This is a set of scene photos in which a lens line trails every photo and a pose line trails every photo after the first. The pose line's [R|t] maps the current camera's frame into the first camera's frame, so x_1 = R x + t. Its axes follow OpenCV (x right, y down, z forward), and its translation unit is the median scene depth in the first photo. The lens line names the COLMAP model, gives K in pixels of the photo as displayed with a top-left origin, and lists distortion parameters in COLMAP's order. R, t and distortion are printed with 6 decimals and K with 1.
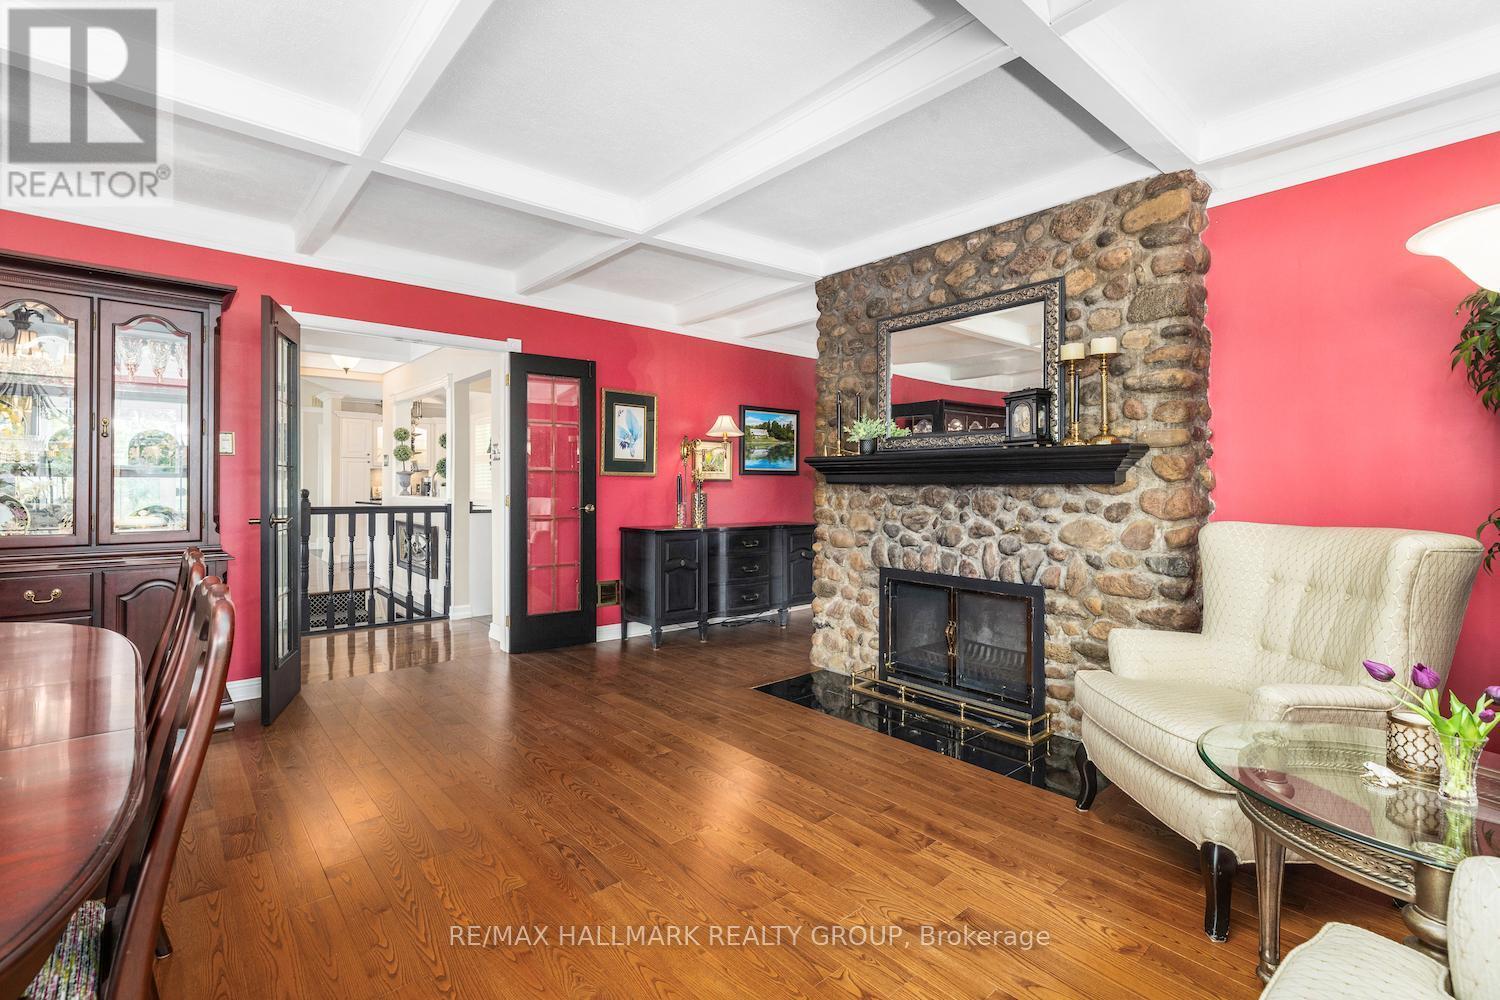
lens RADIAL K [[677.8, 0, 748.8], [0, 677.8, 511.2], [0, 0, 1]] dist [0.005713, 0.000305]
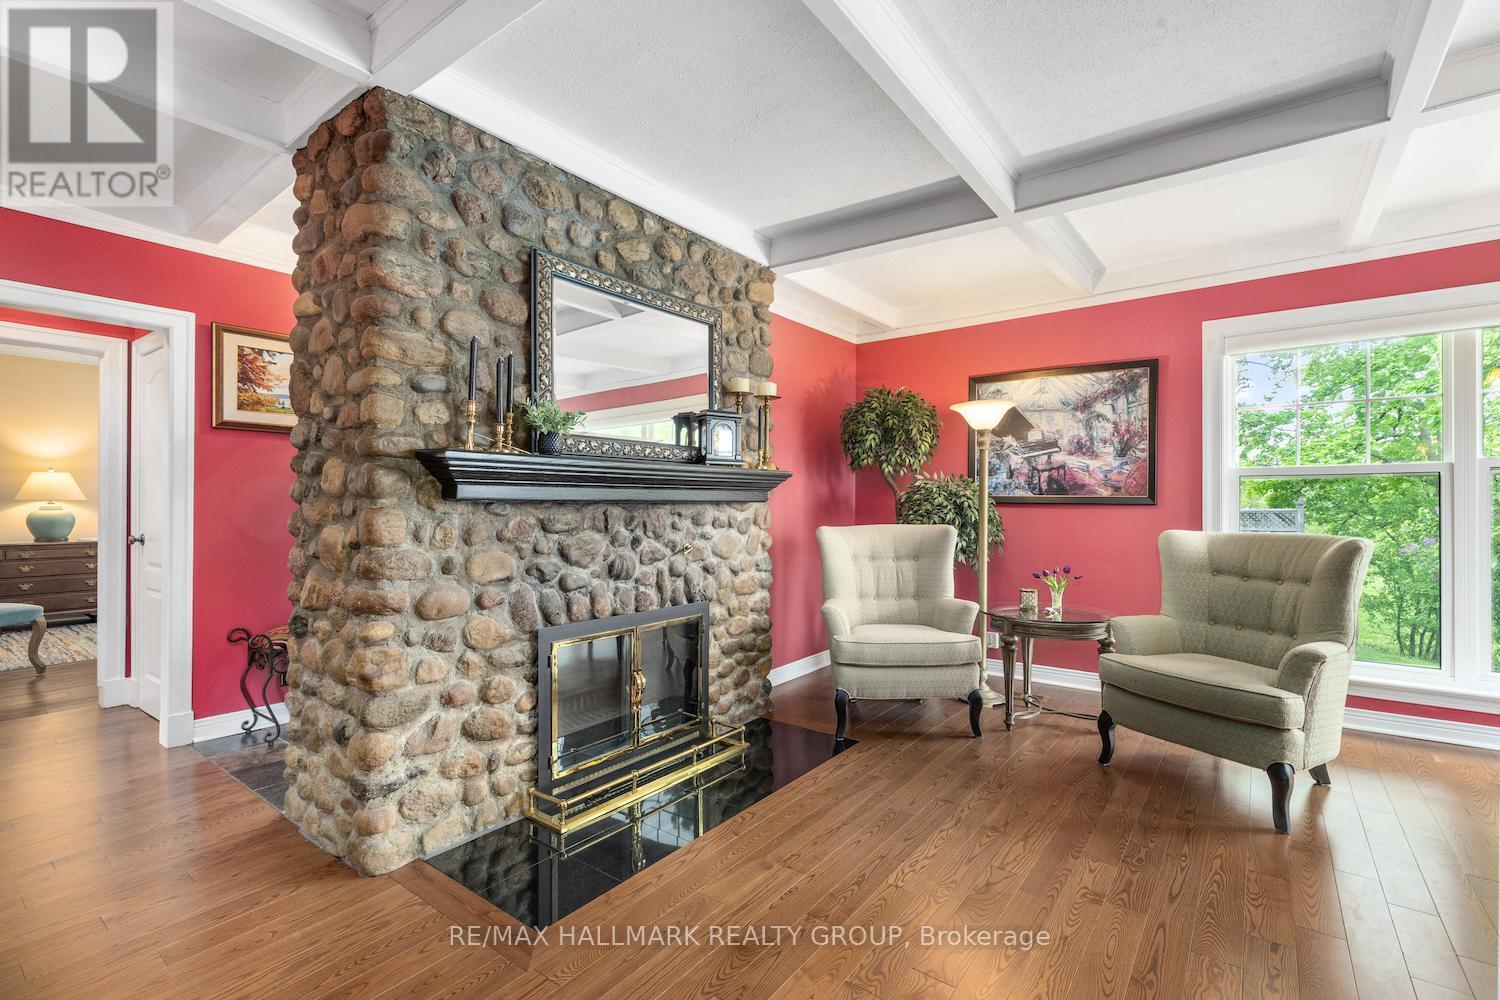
lens RADIAL K [[677.8, 0, 748.8], [0, 677.8, 511.2], [0, 0, 1]] dist [0.005713, 0.000305]
pose [[-0.209644, -0.022261, 0.977524, -0.533510], [0.029345, 0.999147, 0.029047, -0.049189], [-0.977337, 0.034774, -0.208812, 1.036407]]
